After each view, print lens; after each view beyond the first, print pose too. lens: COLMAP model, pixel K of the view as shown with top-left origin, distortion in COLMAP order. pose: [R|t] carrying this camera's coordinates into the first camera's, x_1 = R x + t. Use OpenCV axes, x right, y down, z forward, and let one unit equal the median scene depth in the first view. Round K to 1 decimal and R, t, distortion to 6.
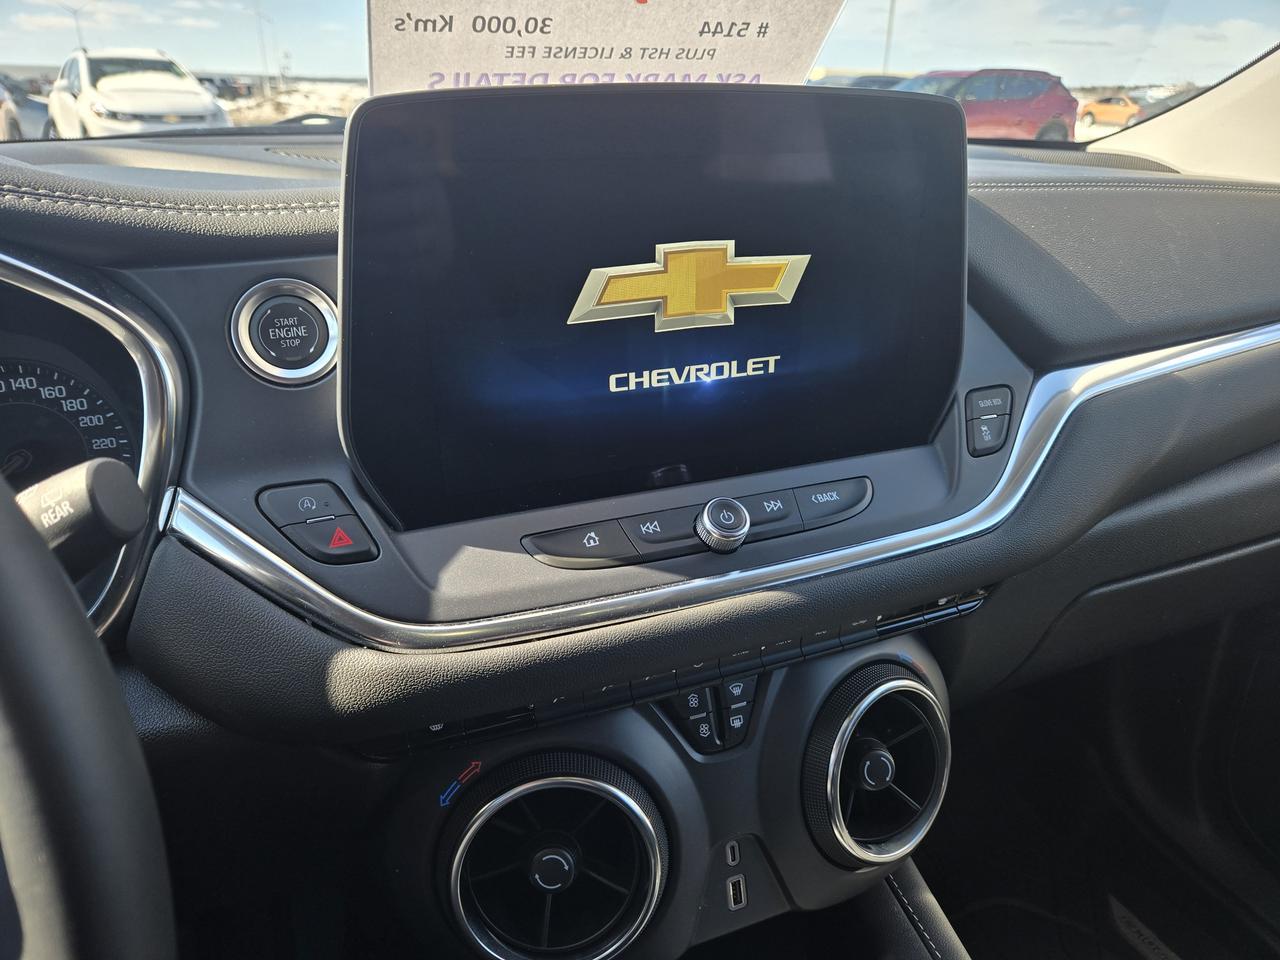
lens RADIAL K [[869.4, 0, 635.6], [0, 869.4, 506.1], [0, 0, 1]] dist [0.067815, -0.058476]
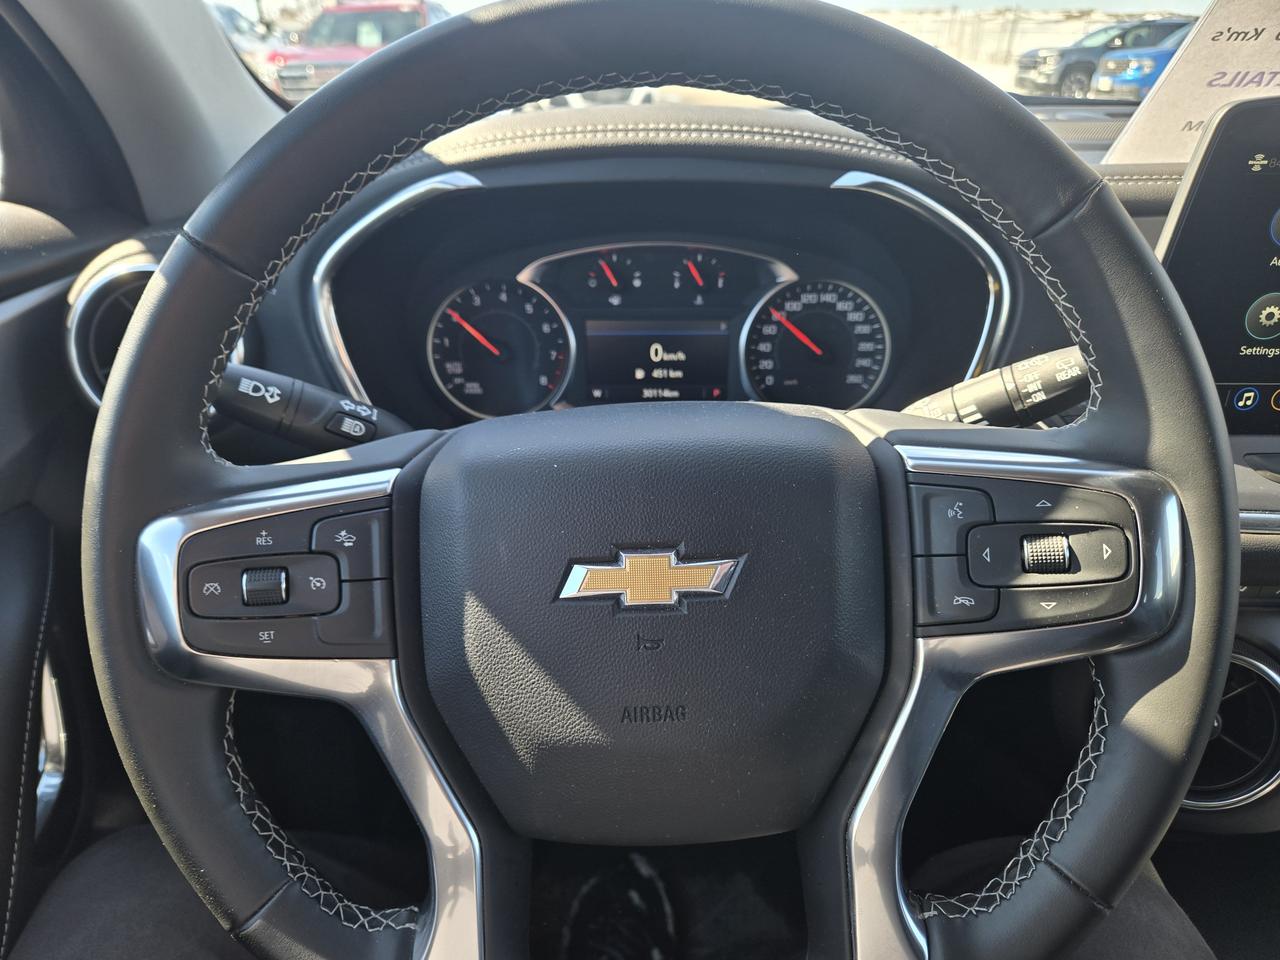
lens RADIAL K [[869.4, 0, 635.6], [0, 869.4, 506.1], [0, 0, 1]] dist [0.067815, -0.058476]
pose [[0.919733, 0.173310, -0.352215, -0.399511], [-0.157853, 0.984806, 0.072381, 0.132328], [0.359408, -0.010973, 0.933116, -0.412543]]
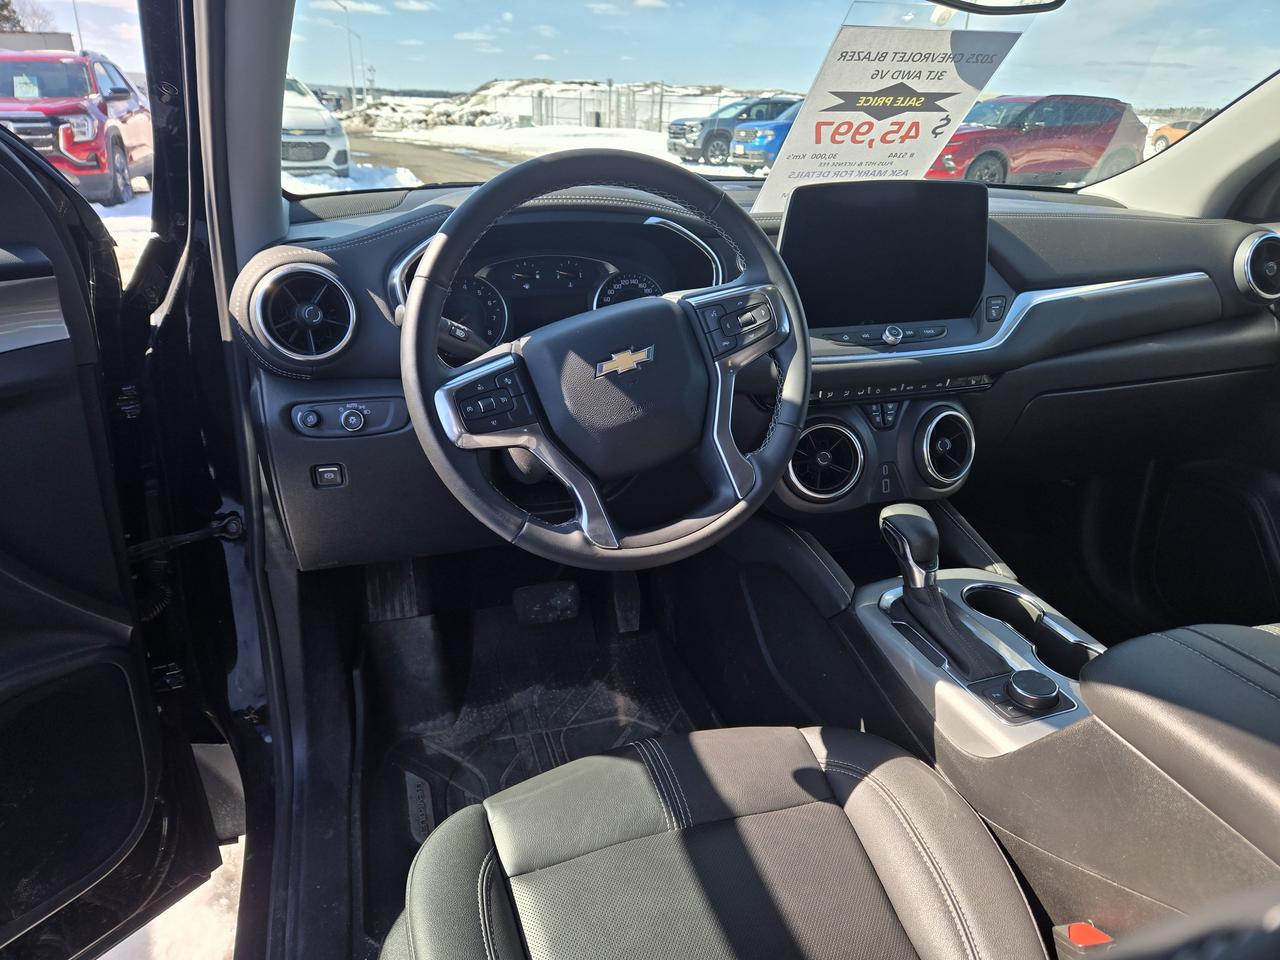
lens RADIAL K [[869.4, 0, 635.6], [0, 869.4, 506.1], [0, 0, 1]] dist [0.067815, -0.058476]
pose [[0.997683, 0.040742, -0.054488, -0.482062], [-0.041447, 0.999070, -0.011876, 0.562627], [0.053953, 0.014107, 0.998444, -1.624023]]
